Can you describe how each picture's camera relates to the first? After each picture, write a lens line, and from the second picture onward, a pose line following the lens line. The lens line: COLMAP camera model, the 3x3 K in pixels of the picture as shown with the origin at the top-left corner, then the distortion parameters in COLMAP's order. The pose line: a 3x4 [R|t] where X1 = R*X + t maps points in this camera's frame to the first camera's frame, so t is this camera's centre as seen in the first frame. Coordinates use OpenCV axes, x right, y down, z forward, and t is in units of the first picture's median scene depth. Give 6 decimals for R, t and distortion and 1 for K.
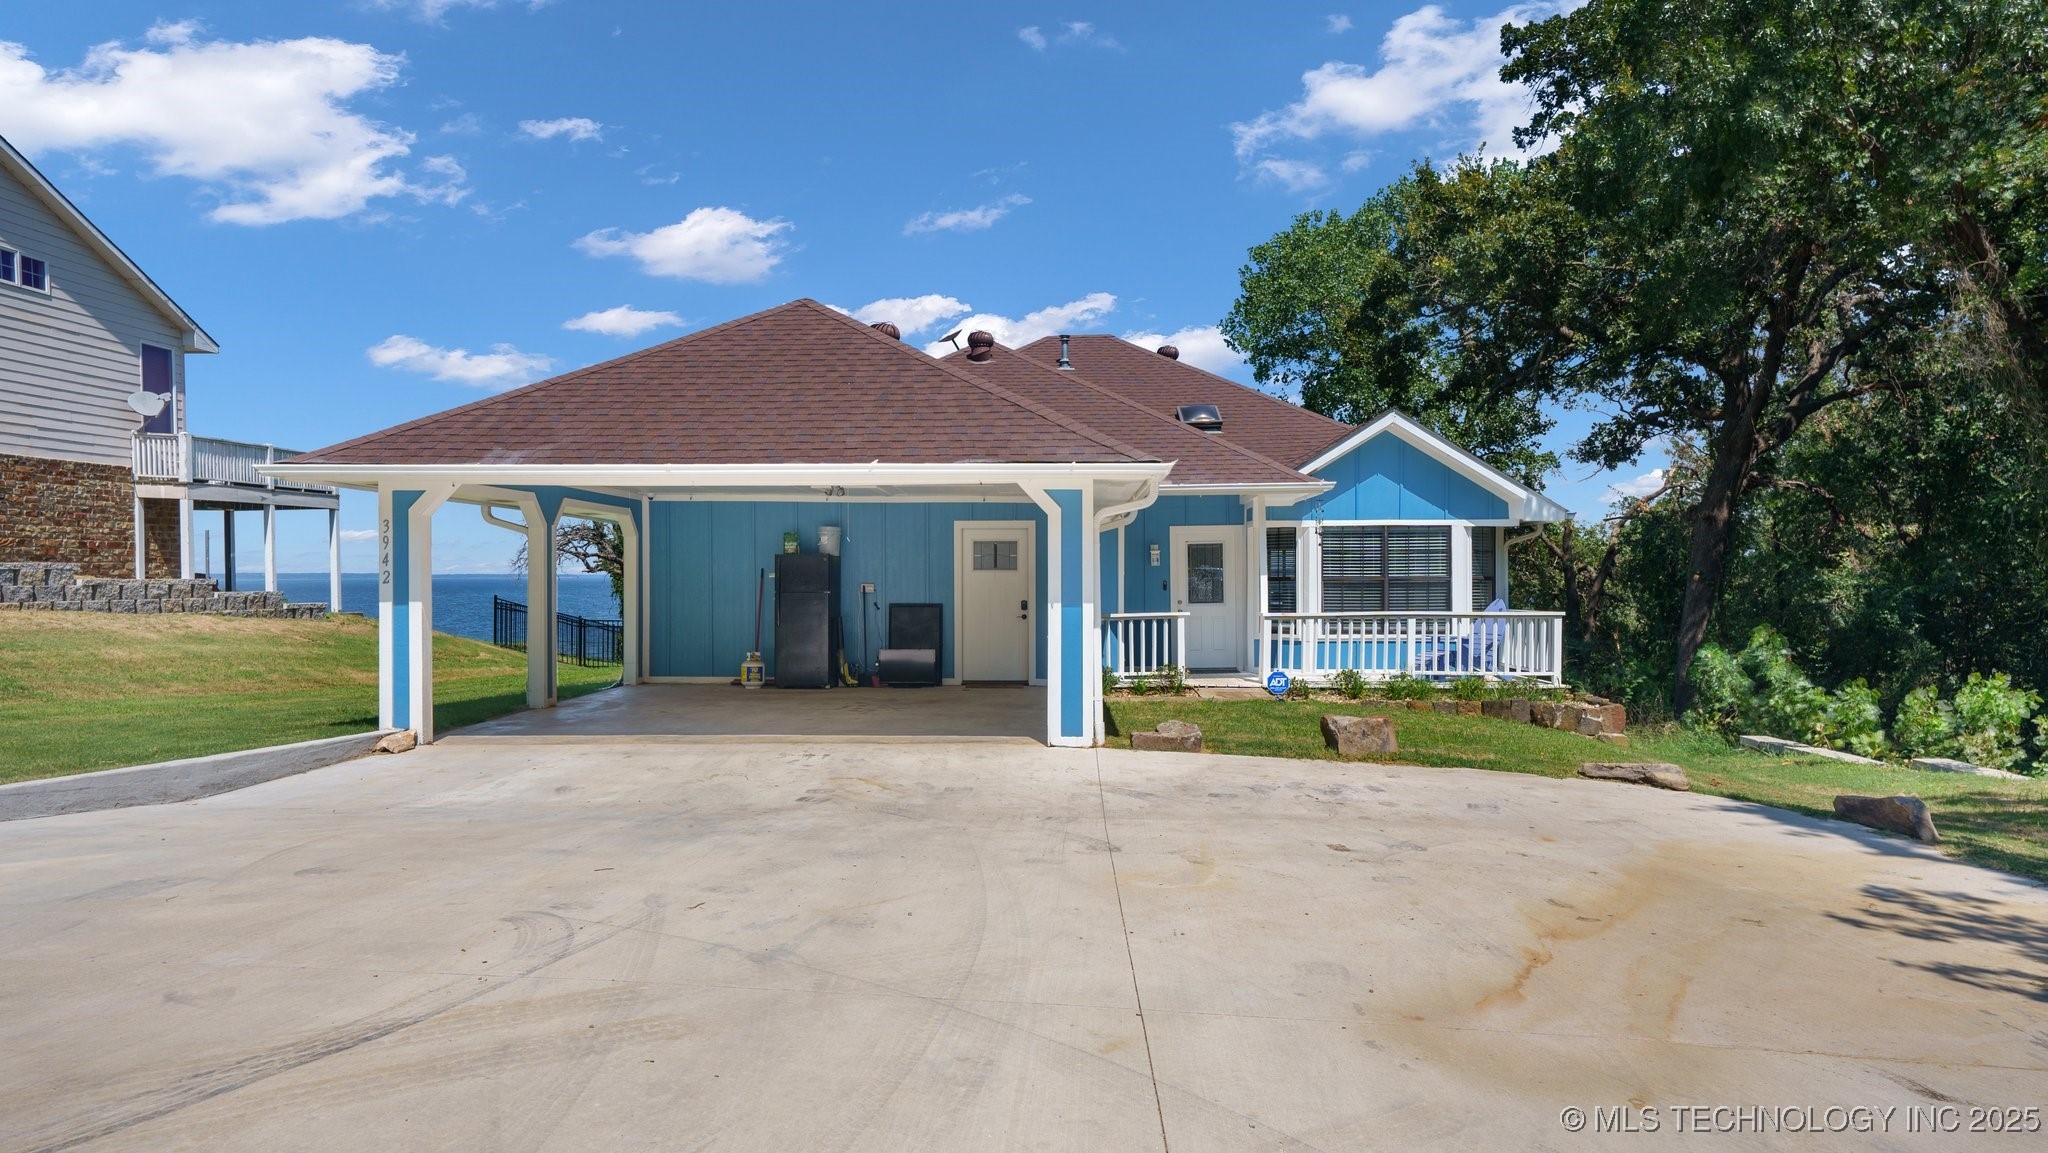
lens RADIAL K [[1198.1, 0, 1024.0], [0, 1198.1, 576.5], [0, 0, 1]] dist [0.022304, 0.002199]
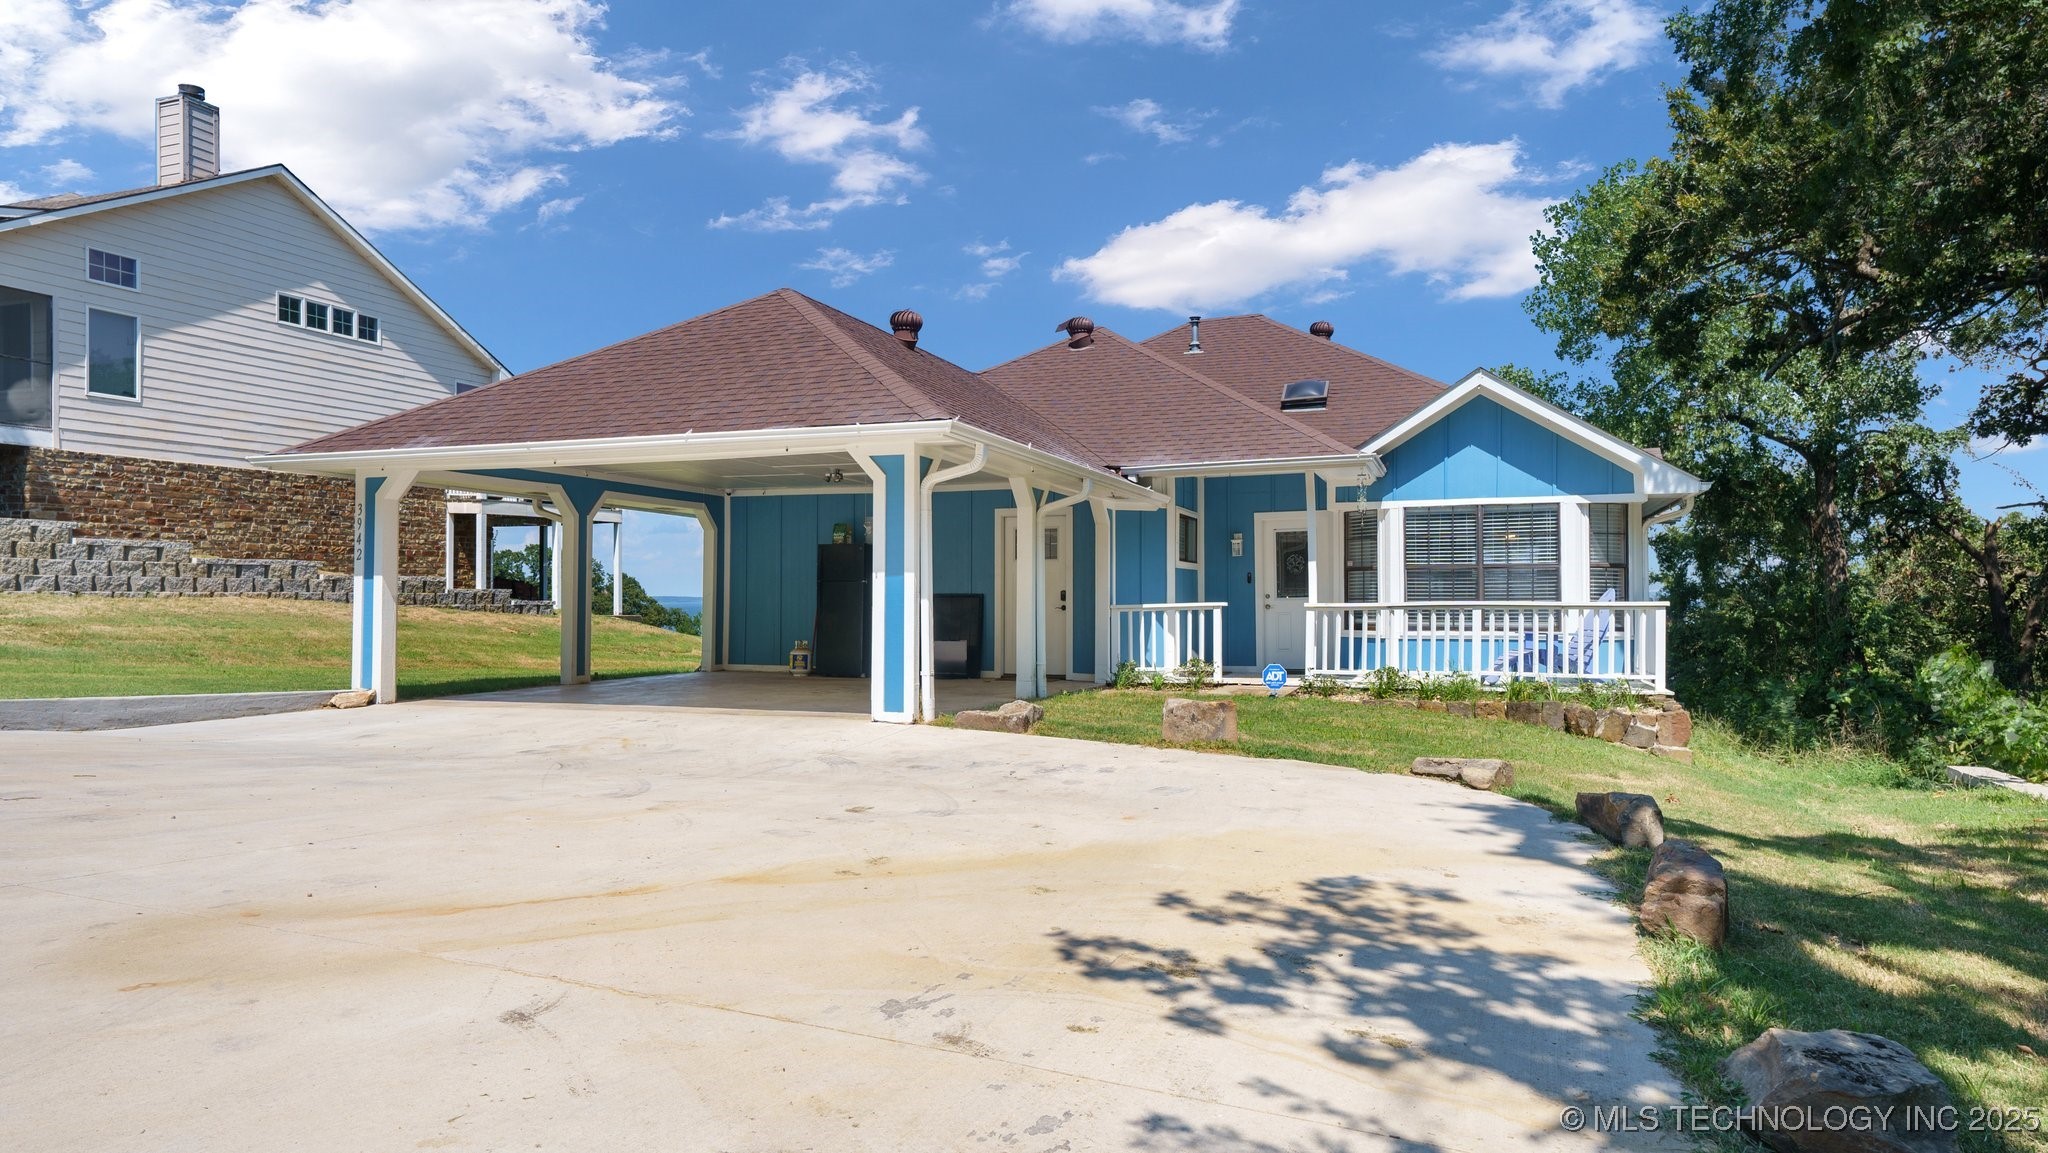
lens RADIAL K [[1237.8, 0, 1024.0], [0, 1237.8, 576.5], [0, 0, 1]] dist [0.005828, 0.000232]
pose [[0.950874, -0.003717, -0.309555, 0.272475], [-0.001834, 0.999843, -0.017638, 0.025834], [0.309572, 0.017339, 0.950718, 0.053831]]
